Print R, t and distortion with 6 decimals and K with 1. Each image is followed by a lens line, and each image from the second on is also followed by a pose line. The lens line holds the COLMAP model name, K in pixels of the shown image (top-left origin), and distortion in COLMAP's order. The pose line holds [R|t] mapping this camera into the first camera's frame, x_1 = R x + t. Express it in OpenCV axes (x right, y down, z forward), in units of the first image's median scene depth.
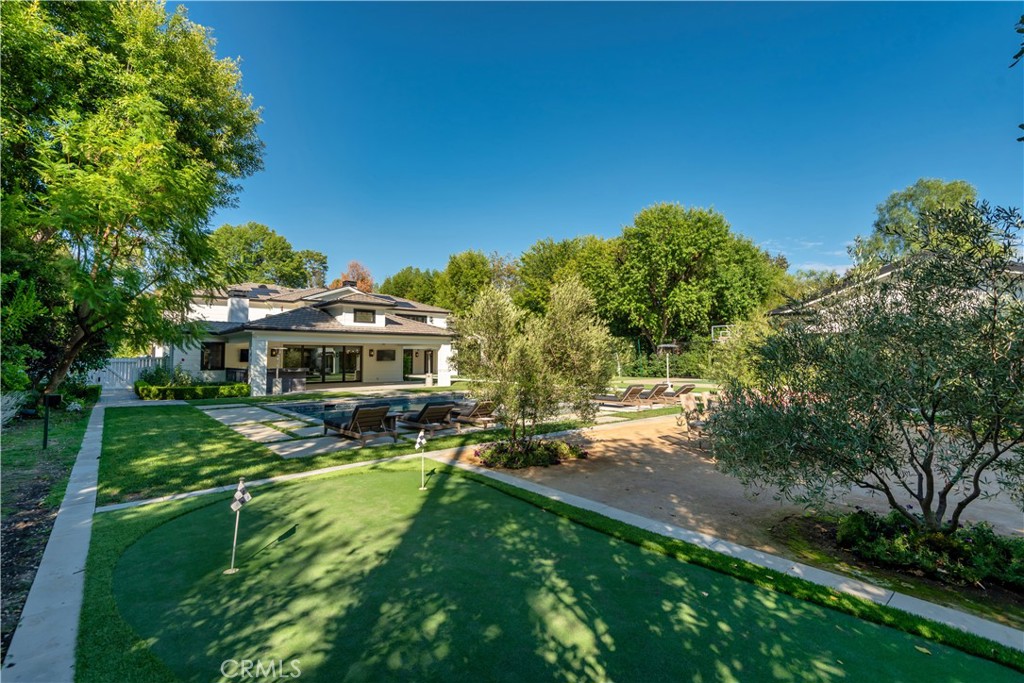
lens RADIAL K [[483.2, 0, 494.9], [0, 483.2, 338.7], [0, 0, 1]] dist [0.024231, -0.000396]
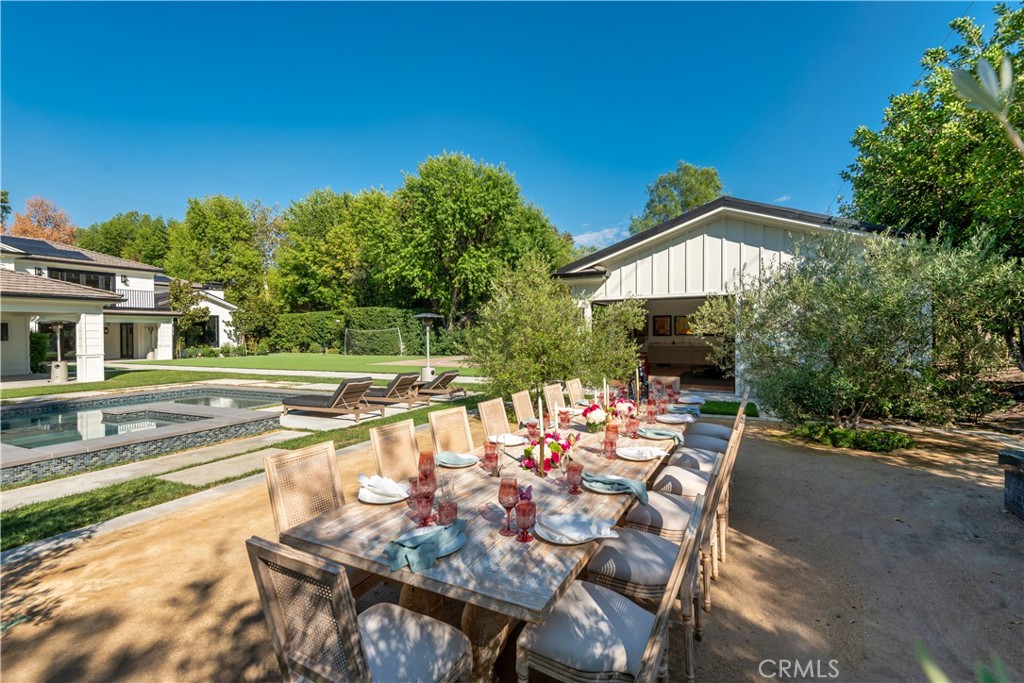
lens RADIAL K [[483.2, 0, 494.9], [0, 483.2, 338.7], [0, 0, 1]] dist [0.024231, -0.000396]
pose [[0.926252, -0.010711, 0.376752, 0.090376], [-0.007659, 0.998855, 0.047227, 0.007604], [-0.376827, -0.046630, 0.925109, 0.157735]]
